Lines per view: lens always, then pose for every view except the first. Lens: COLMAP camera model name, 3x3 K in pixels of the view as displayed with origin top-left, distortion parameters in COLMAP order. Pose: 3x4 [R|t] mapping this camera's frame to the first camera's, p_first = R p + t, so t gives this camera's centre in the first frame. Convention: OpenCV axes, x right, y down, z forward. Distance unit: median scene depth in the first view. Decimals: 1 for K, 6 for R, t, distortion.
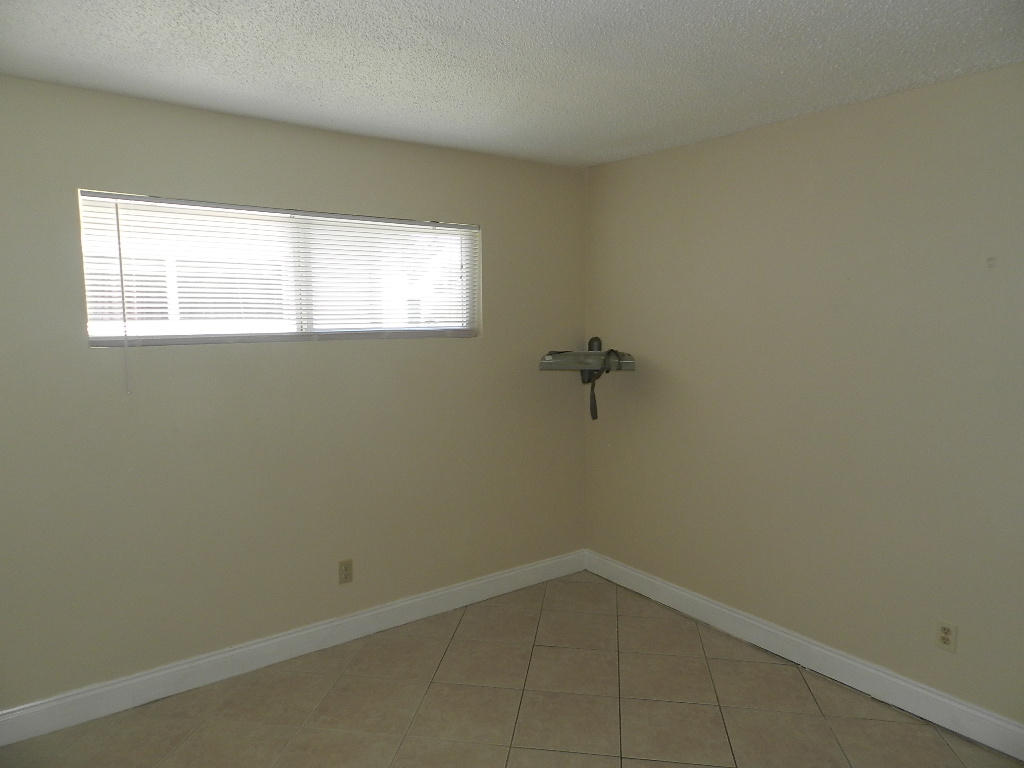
lens RADIAL K [[700.3, 0, 513.0], [0, 700.3, 387.6], [0, 0, 1]] dist [0.019620, -0.001758]
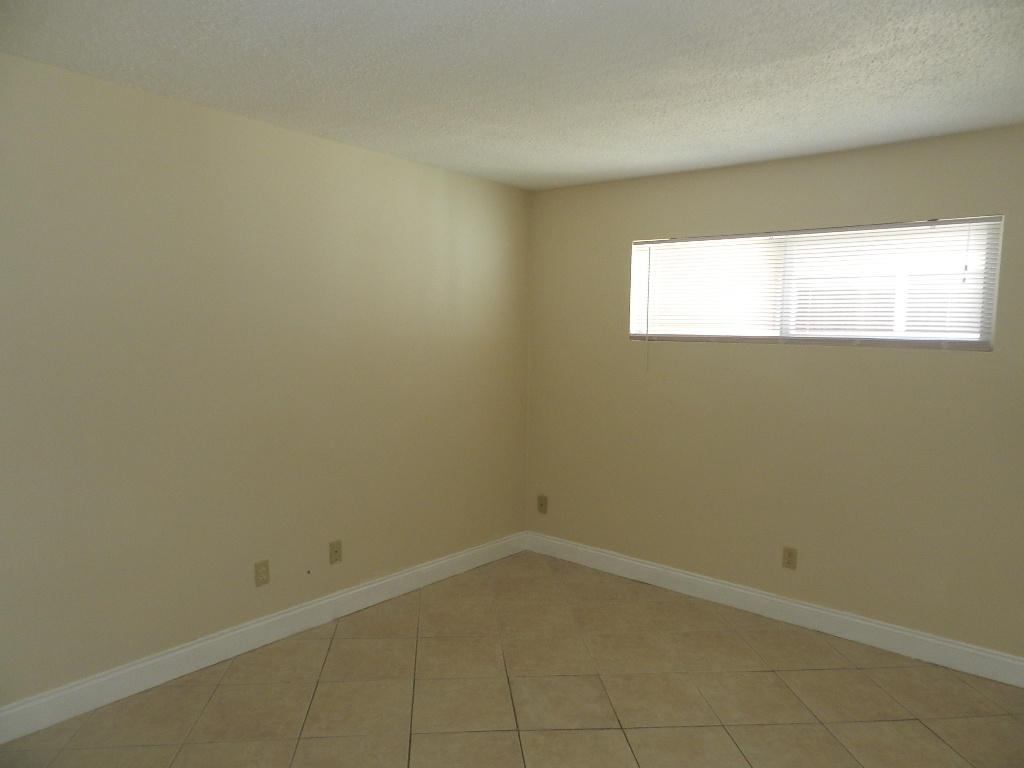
lens RADIAL K [[700.3, 0, 513.0], [0, 700.3, 387.6], [0, 0, 1]] dist [0.019620, -0.001758]
pose [[0.229772, 0.093230, -0.968769, 0.697678], [-0.123344, 0.990165, 0.066035, -0.017944], [0.965397, 0.104319, 0.239011, 0.301581]]
